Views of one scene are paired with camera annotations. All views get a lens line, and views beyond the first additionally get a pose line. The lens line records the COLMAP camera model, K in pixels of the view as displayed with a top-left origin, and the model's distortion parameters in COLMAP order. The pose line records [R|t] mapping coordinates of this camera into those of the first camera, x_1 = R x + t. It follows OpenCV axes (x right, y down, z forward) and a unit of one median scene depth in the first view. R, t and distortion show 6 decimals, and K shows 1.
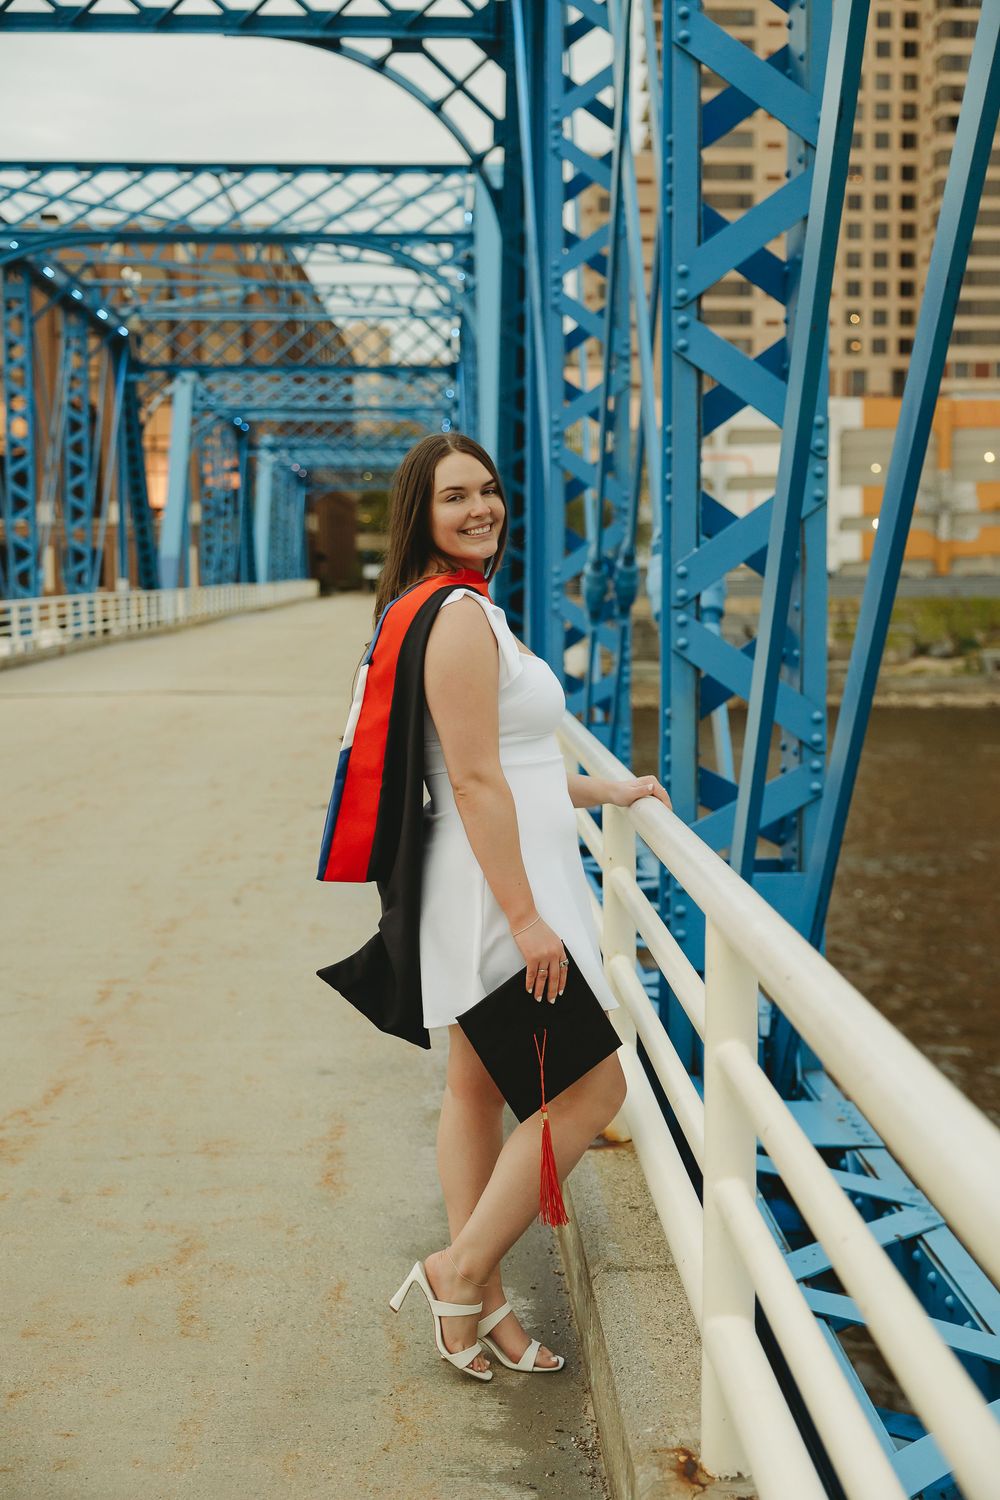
lens RADIAL K [[1957.0, 0, 555.9], [0, 1957.0, 749.7], [0, 0, 1]] dist [0.014886, 0.045736]
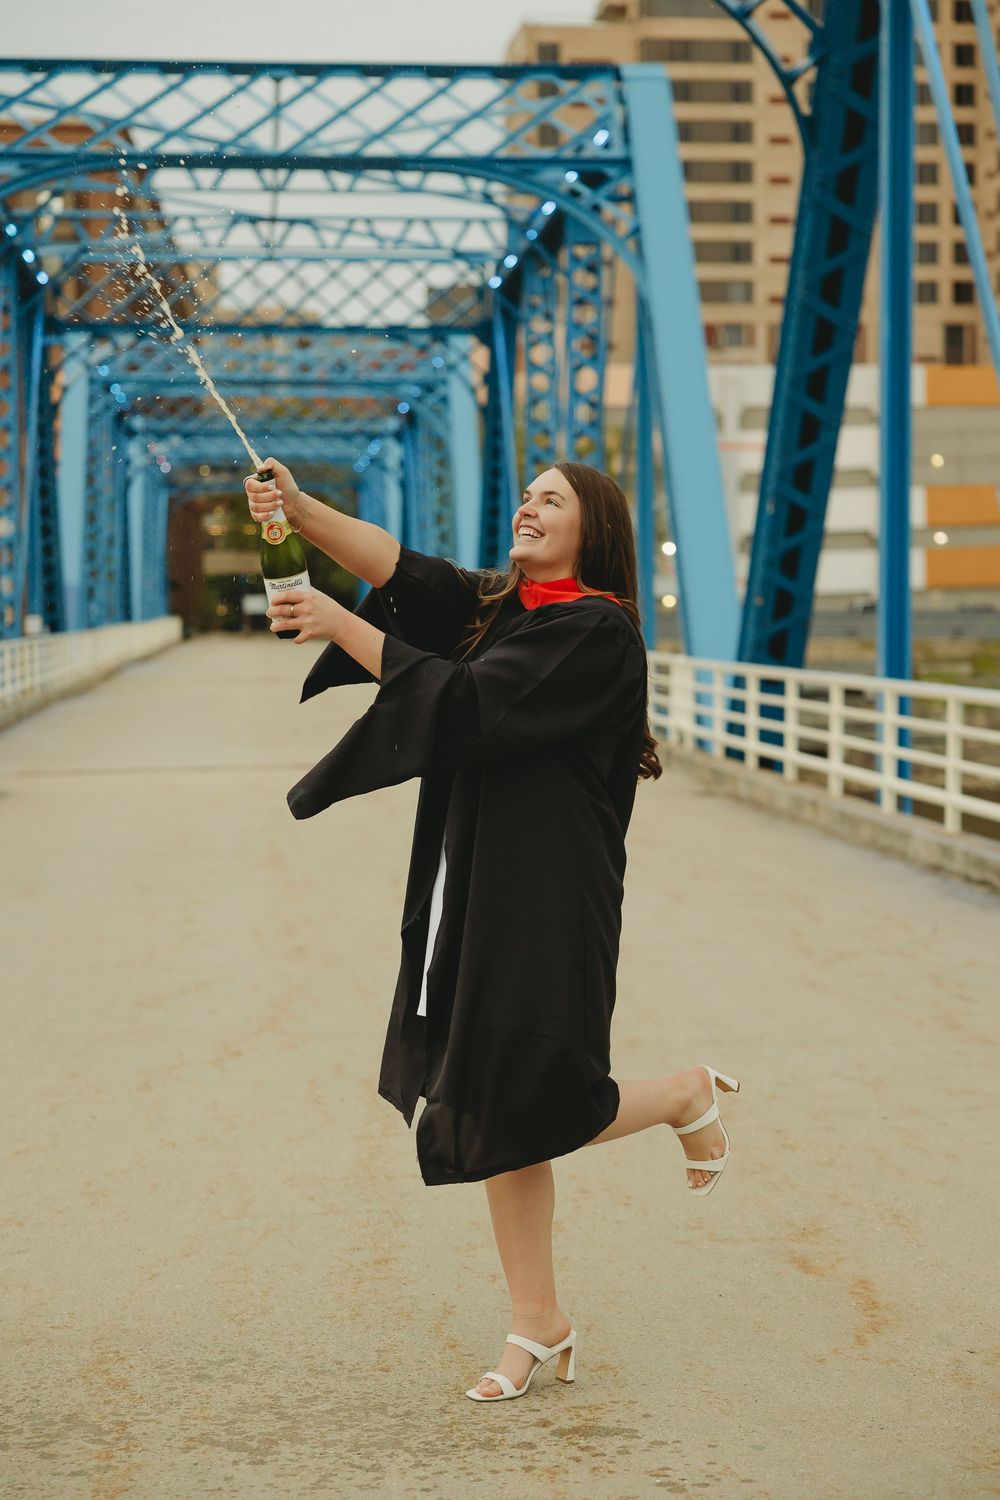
lens RADIAL K [[2829.5, 0, 499.8], [0, 2829.5, 766.1], [0, 0, 1]] dist [0.038098, -0.050051]
pose [[0.997579, -0.007876, 0.069090, -0.236955], [0.010155, 0.999414, -0.032701, 0.007833], [-0.068792, 0.033323, 0.997074, -0.109312]]
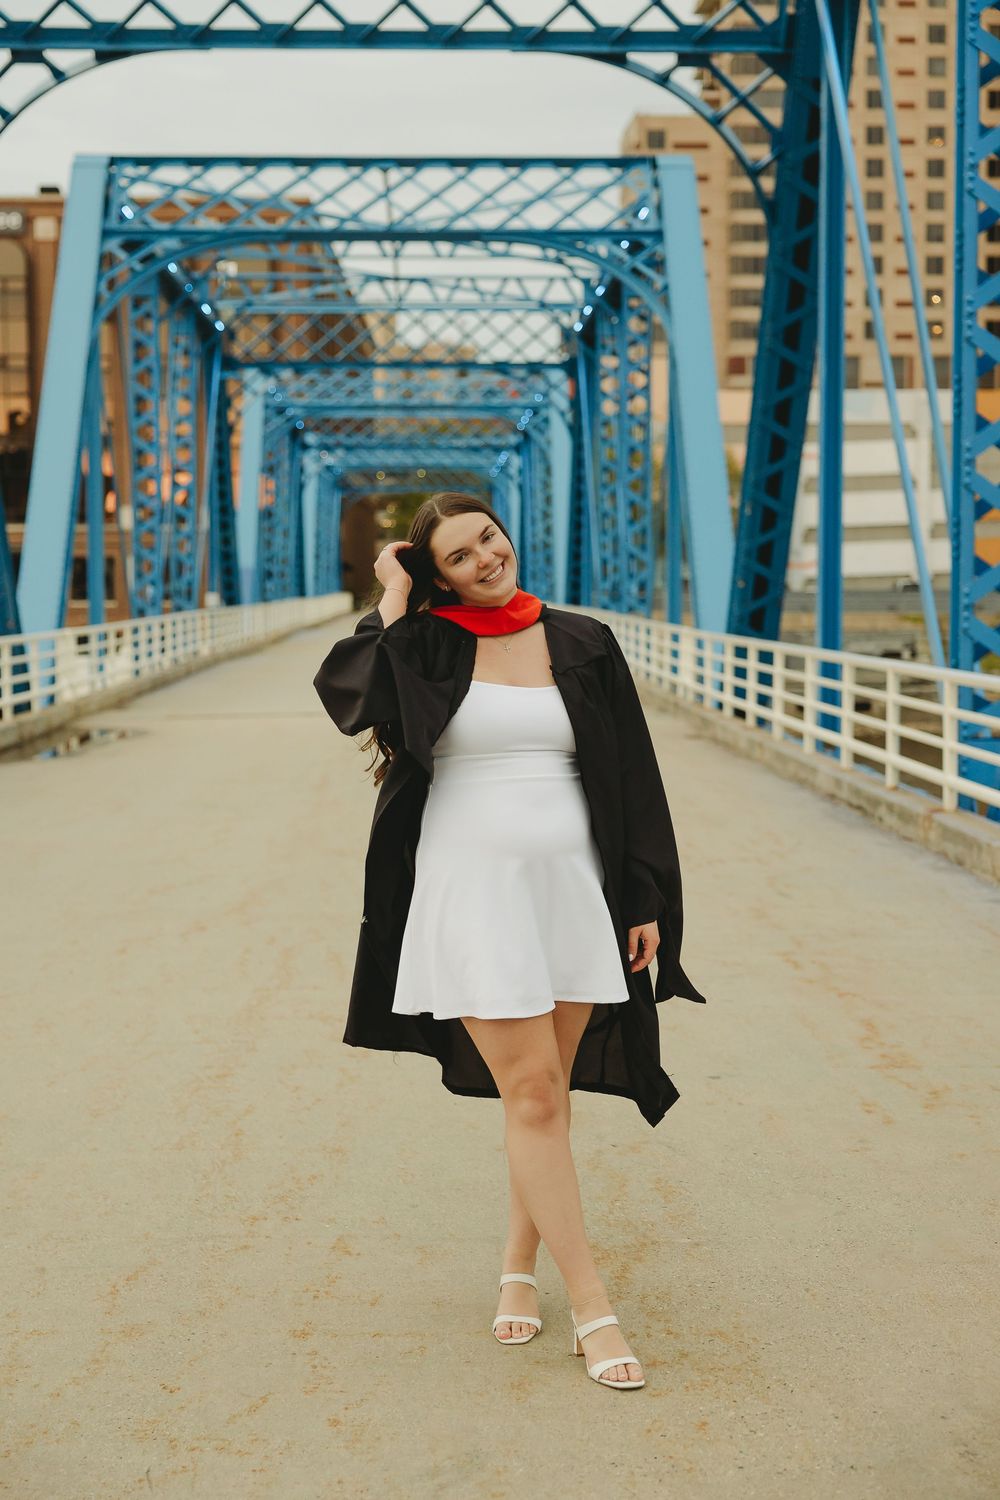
lens RADIAL K [[2298.4, 0, 500.0], [0, 2298.4, 750.0], [0, 0, 1]] dist [-0.006514, 0.074886]
pose [[0.999997, -0.001065, 0.002177, -0.172240], [0.001102, 0.999853, -0.017090, 0.009339], [-0.002158, 0.017092, 0.999852, -0.151564]]
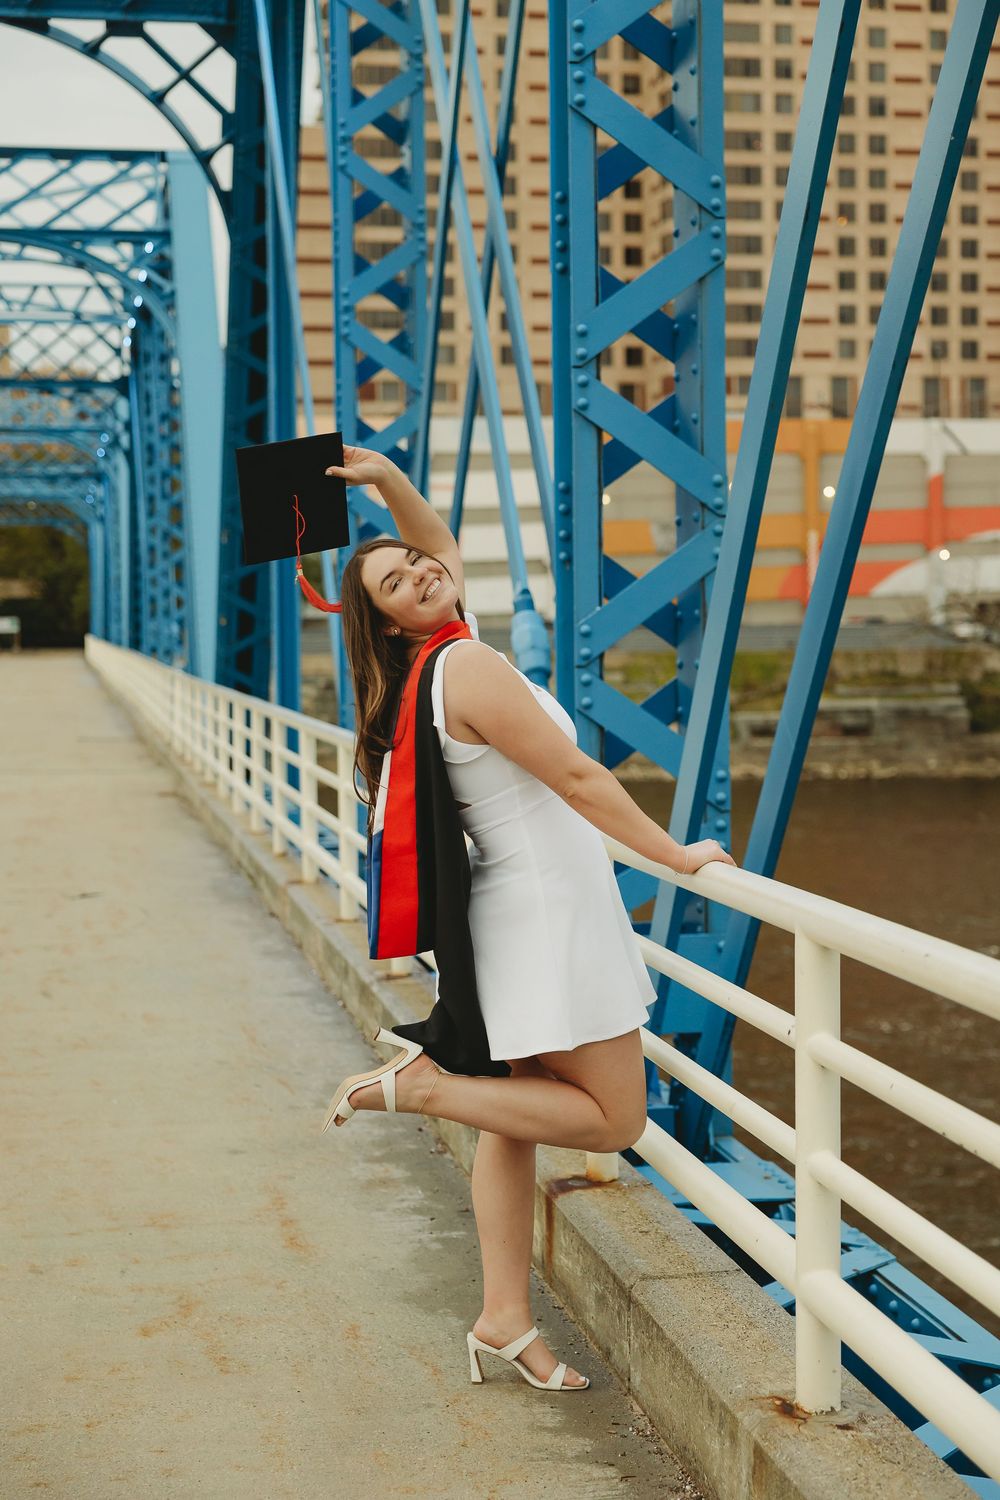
lens RADIAL K [[2413.9, 0, 522.9], [0, 2413.9, 716.9], [0, 0, 1]] dist [0.018039, 0.135469]
pose [[0.990605, -0.012719, 0.136160, -0.049770], [0.019651, 0.998571, -0.049692, 0.004703], [-0.135334, 0.051901, 0.989440, -0.074866]]
